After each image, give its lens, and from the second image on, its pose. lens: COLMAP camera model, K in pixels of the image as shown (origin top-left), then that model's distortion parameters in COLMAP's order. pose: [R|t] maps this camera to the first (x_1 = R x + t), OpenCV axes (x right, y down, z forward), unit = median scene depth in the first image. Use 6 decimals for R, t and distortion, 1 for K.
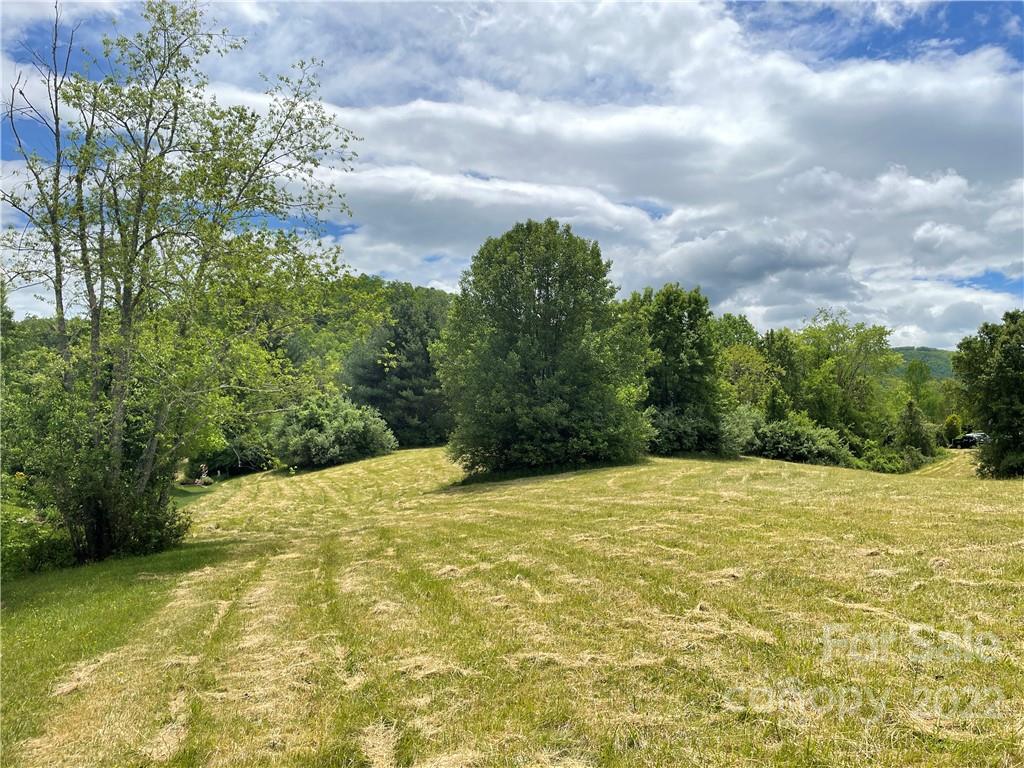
lens RADIAL K [[756.2, 0, 517.9], [0, 756.2, 390.8], [0, 0, 1]] dist [0.081382, -0.107510]
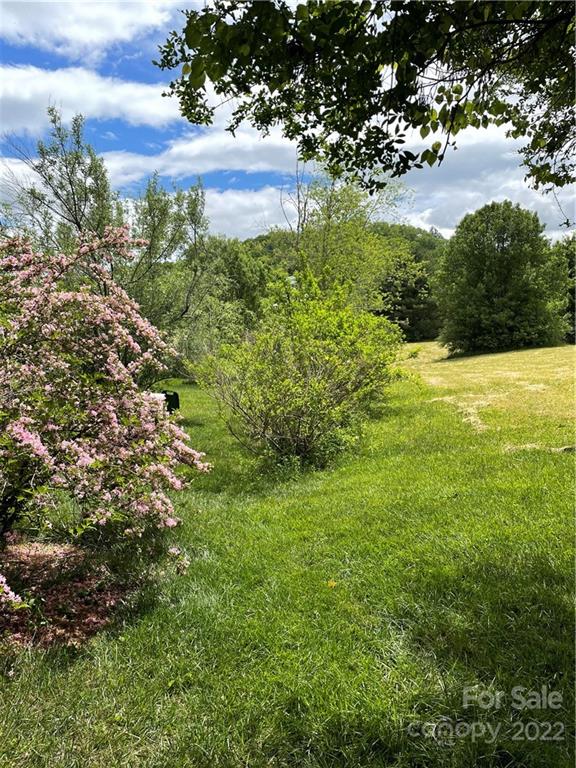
lens RADIAL K [[567.1, 0, 282.4], [0, 567.1, 390.0], [0, 0, 1]] dist [0.081382, -0.107510]
pose [[0.950782, 0.023143, -0.308996, -0.015645], [0.022141, 0.989583, 0.142248, -0.002851], [0.309069, -0.142088, 0.940365, -0.242283]]
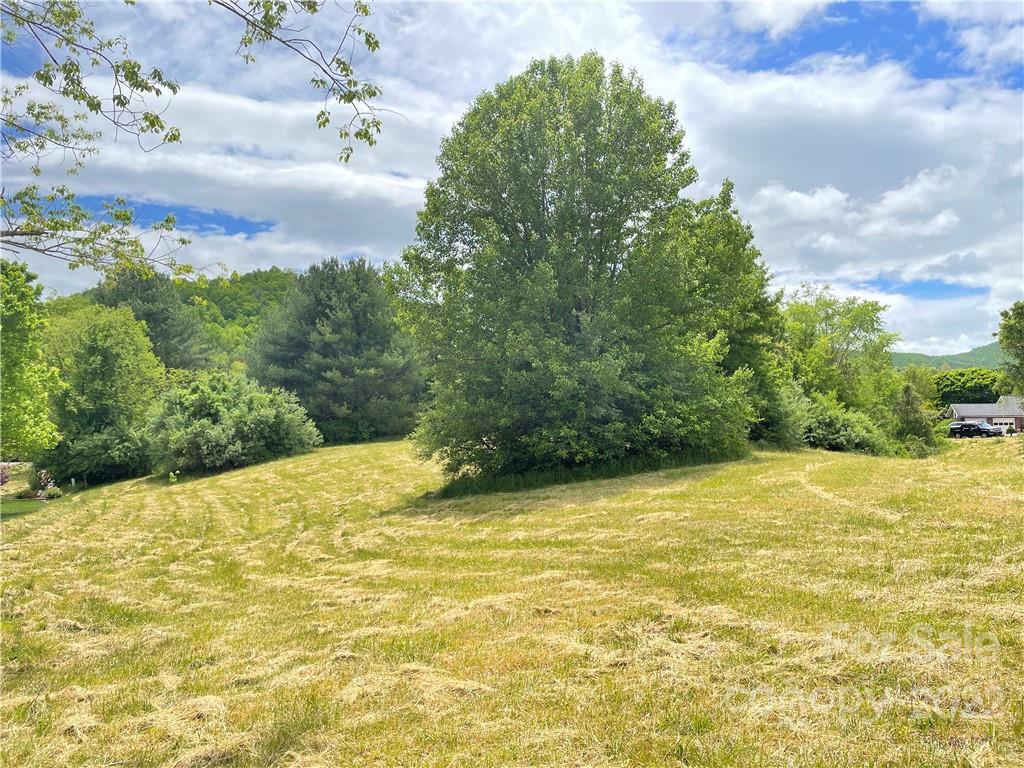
lens RADIAL K [[756.2, 0, 509.9], [0, 756.2, 386.6], [0, 0, 1]] dist [0.081382, -0.107510]
pose [[0.995123, 0.000381, 0.098639, -0.049040], [0.000469, 0.999963, -0.008592, 0.025265], [-0.098639, 0.008596, 0.995086, 0.239969]]
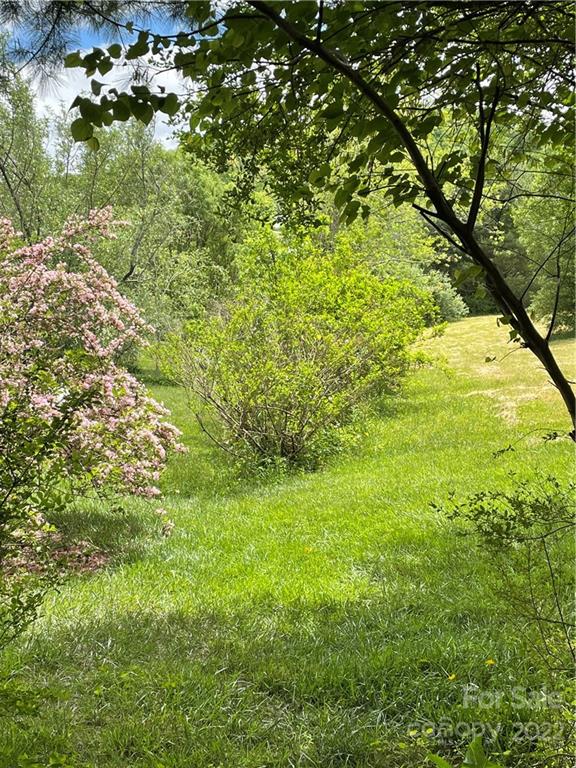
lens RADIAL K [[1011.9, 0, 286.8], [0, 1011.9, 384.6], [0, 0, 1]] dist [0.070232, 0.000000]
pose [[0.954871, 0.013073, -0.296734, 0.003670], [0.026152, 0.991451, 0.127834, -0.006689], [0.295868, -0.129826, 0.946365, -0.296093]]
